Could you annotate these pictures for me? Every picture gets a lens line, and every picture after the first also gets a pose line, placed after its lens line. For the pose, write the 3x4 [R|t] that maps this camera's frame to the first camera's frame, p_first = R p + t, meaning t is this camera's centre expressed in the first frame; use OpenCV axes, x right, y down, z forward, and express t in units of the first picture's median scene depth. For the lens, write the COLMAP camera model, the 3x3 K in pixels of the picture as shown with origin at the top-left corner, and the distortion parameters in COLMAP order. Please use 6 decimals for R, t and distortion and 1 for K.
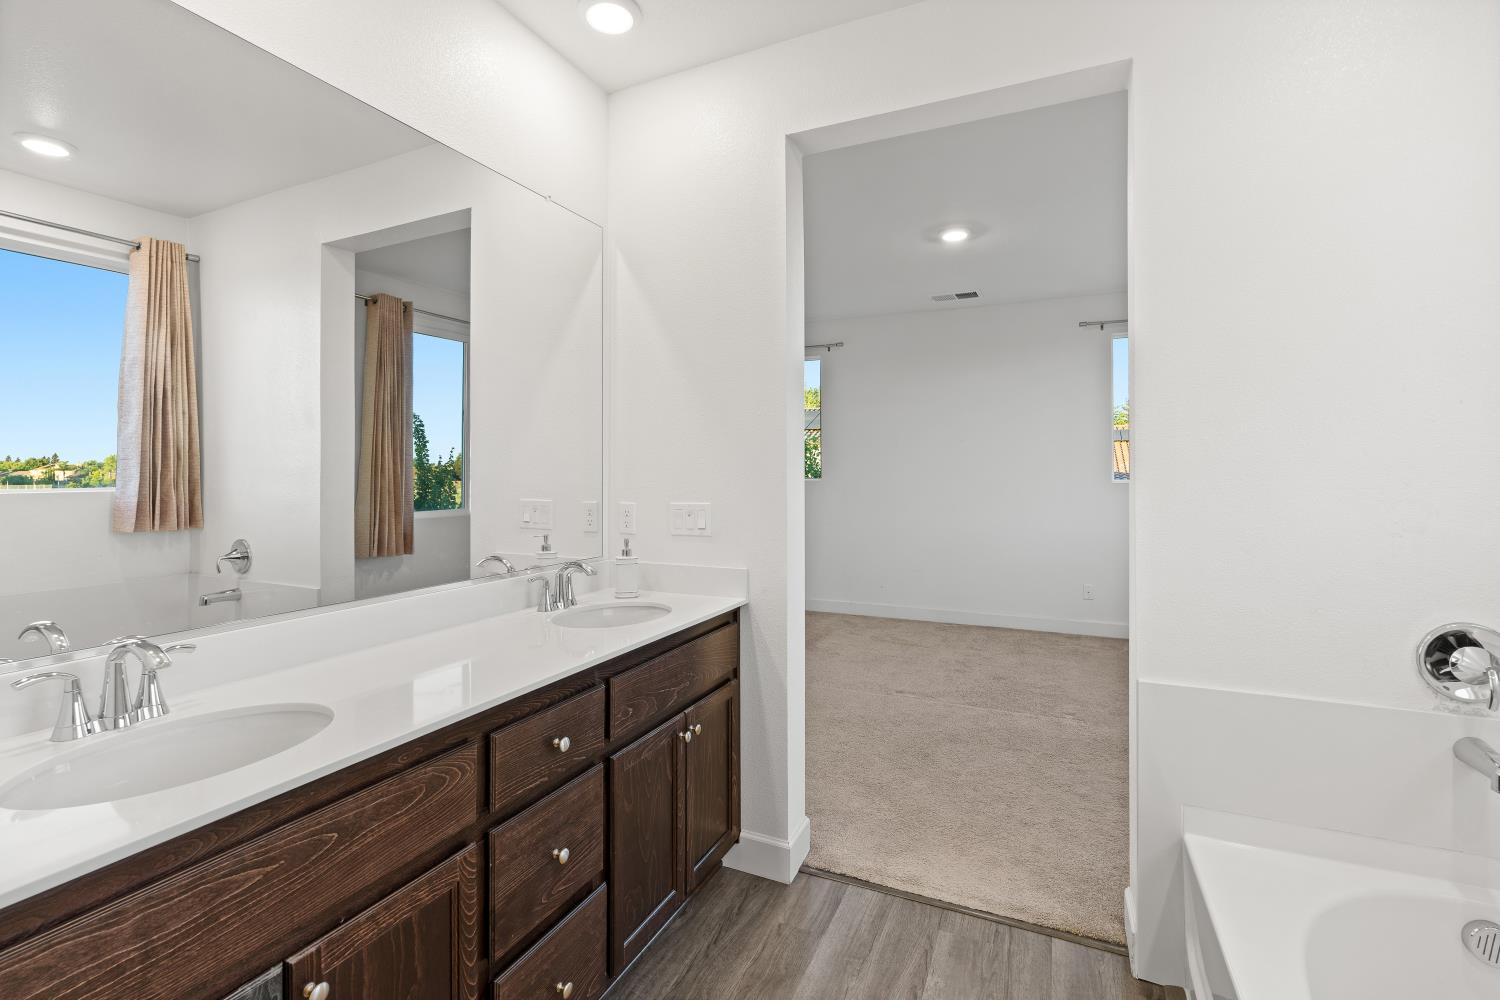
lens RADIAL K [[669.2, 0, 744.6], [0, 669.2, 468.9], [0, 0, 1]] dist [-0.002814, -0.000430]
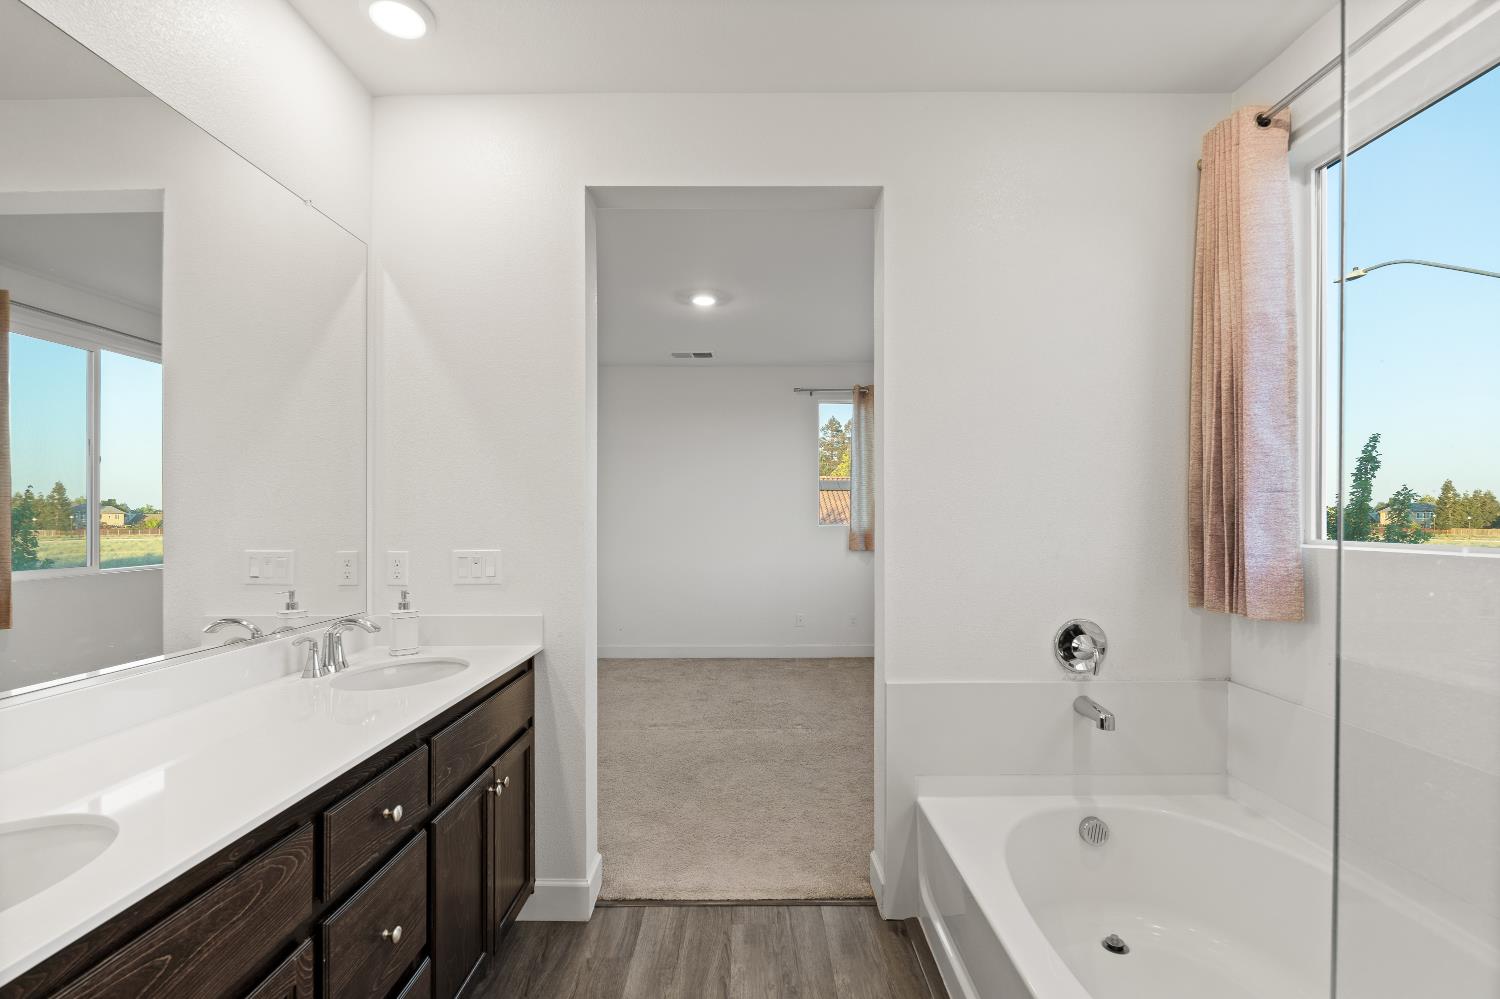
lens RADIAL K [[669.2, 0, 728.3], [0, 669.2, 517.2], [0, 0, 1]] dist [-0.002814, -0.000430]
pose [[0.910062, -0.000894, 0.414472, -0.180033], [-0.000429, 0.999995, 0.003099, 0.001203], [-0.414473, -0.002998, 0.910057, -0.018622]]
